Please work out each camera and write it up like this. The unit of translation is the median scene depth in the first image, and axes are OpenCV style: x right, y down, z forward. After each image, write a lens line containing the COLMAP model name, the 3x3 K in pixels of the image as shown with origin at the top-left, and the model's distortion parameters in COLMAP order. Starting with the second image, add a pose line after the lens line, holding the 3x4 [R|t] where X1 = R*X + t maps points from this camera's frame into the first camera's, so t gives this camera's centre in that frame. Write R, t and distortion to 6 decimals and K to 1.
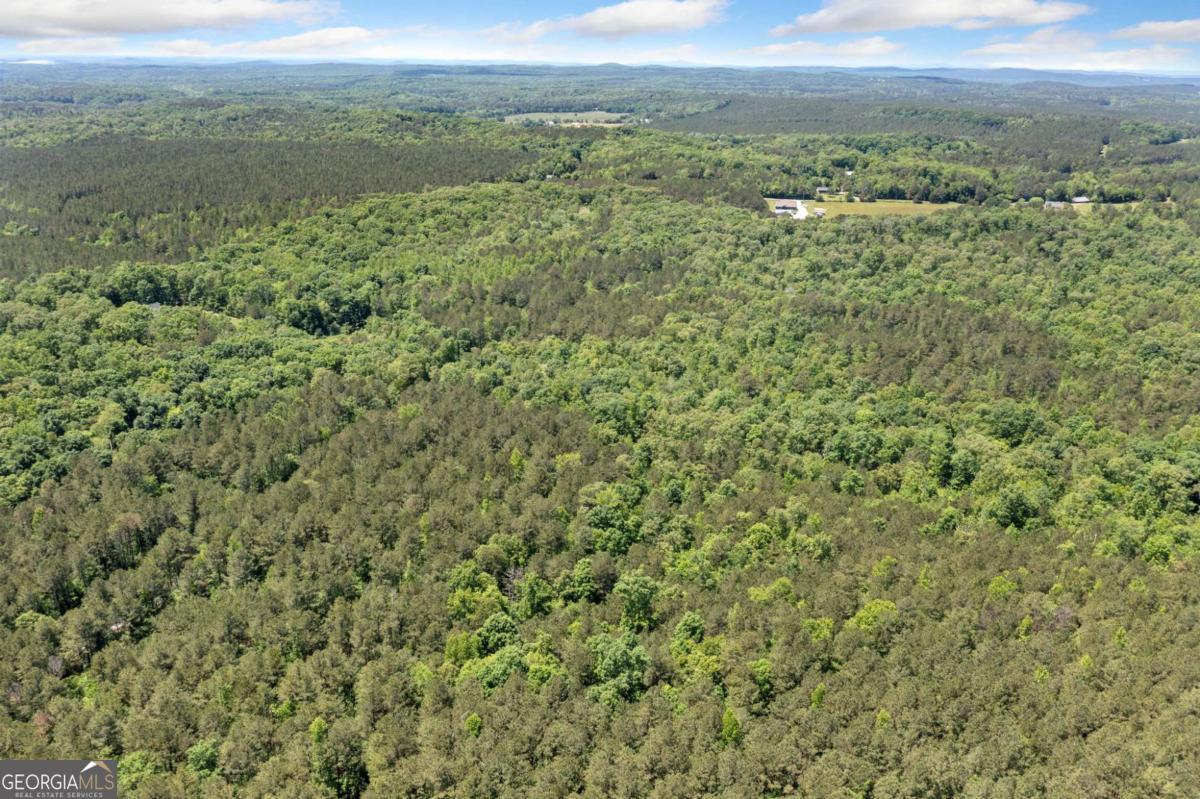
lens RADIAL K [[934.4, 0, 605.4], [0, 934.4, 398.0], [0, 0, 1]] dist [-0.013874, -0.001360]
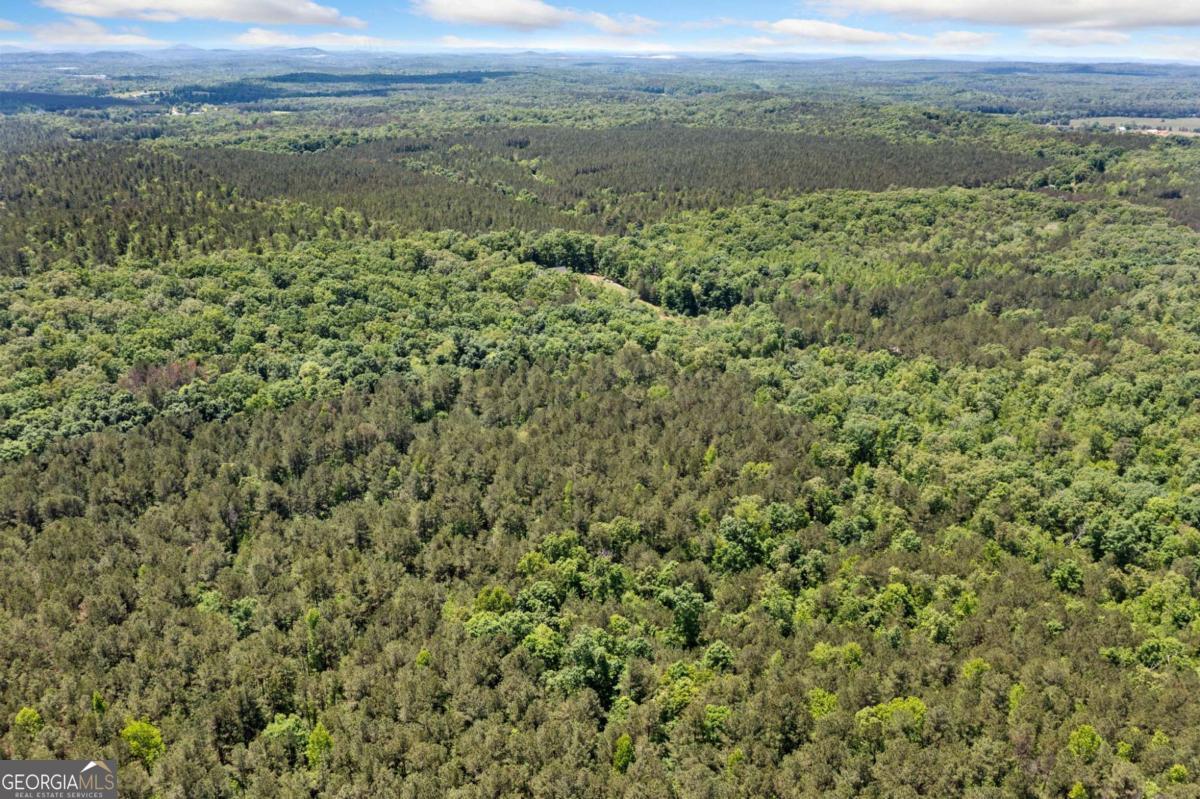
lens RADIAL K [[934.4, 0, 605.4], [0, 934.4, 398.0], [0, 0, 1]] dist [-0.013874, -0.001360]
pose [[0.836097, 0.188324, -0.515243, 0.175218], [-0.186457, 0.980869, 0.055944, -0.016881], [0.515922, 0.049296, 0.855216, 0.051176]]
